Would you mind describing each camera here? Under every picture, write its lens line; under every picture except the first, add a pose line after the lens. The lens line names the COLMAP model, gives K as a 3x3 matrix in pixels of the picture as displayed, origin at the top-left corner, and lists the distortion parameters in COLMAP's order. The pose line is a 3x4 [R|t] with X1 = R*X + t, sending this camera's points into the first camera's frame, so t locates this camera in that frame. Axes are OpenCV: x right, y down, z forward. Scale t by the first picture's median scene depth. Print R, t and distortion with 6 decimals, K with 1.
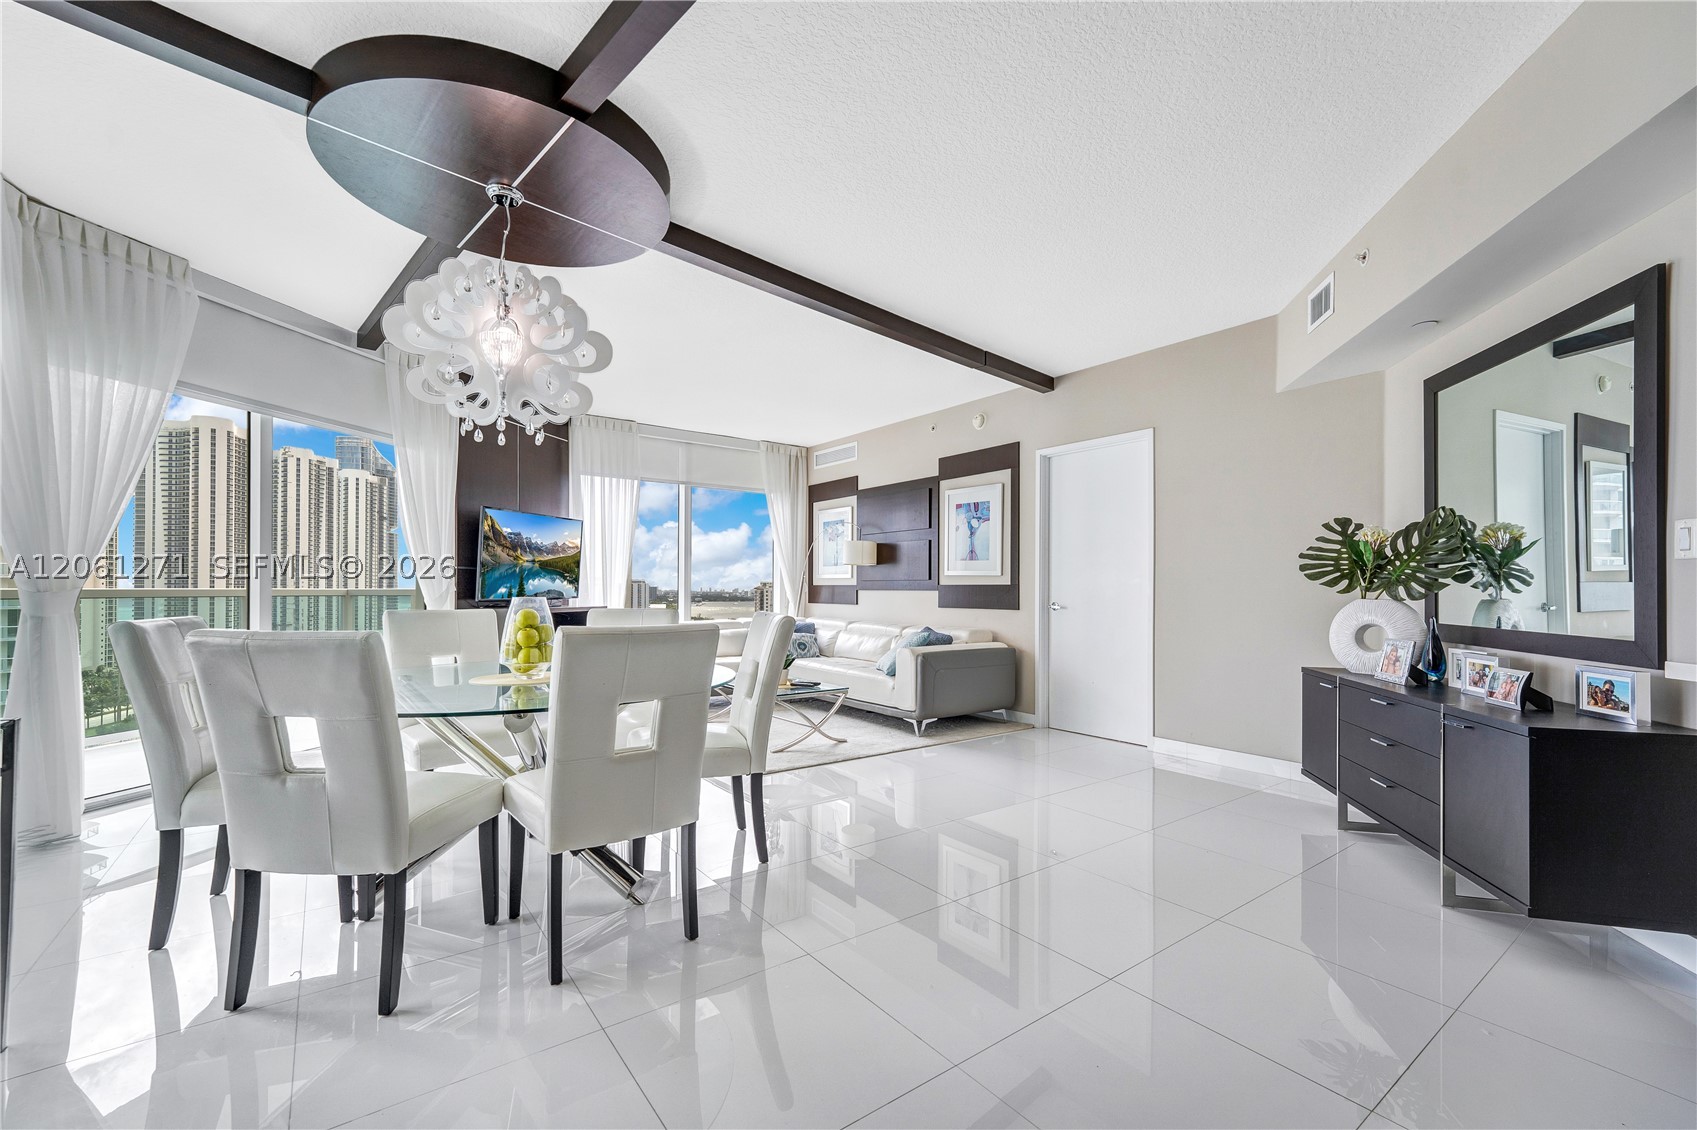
lens RADIAL K [[702.2, 0, 829.7], [0, 702.2, 590.0], [0, 0, 1]] dist [-0.019861, 0.000058]
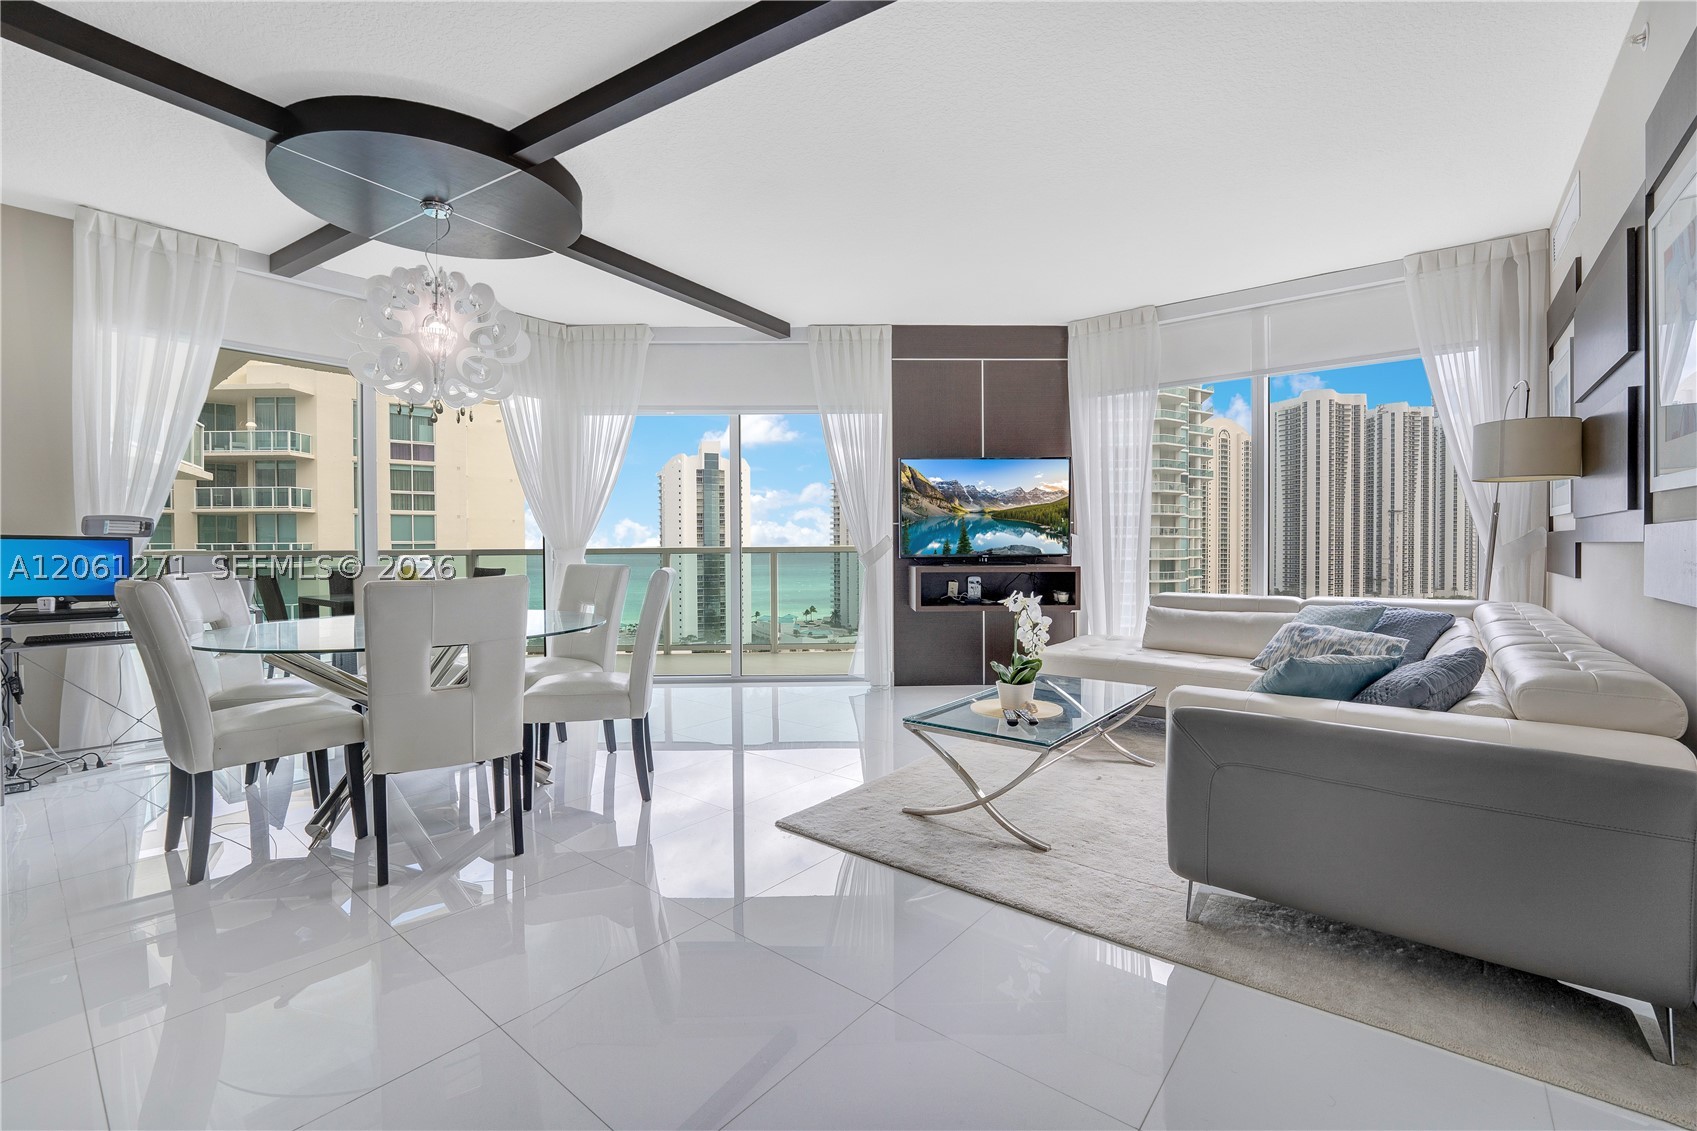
lens RADIAL K [[702.2, 0, 839.7], [0, 702.2, 559.2], [0, 0, 1]] dist [-0.019861, 0.000058]
pose [[0.250676, 0.015168, -0.967952, 0.406033], [0.003217, 0.999859, 0.016501, 0.002448], [0.968066, -0.007250, 0.250592, 0.655955]]
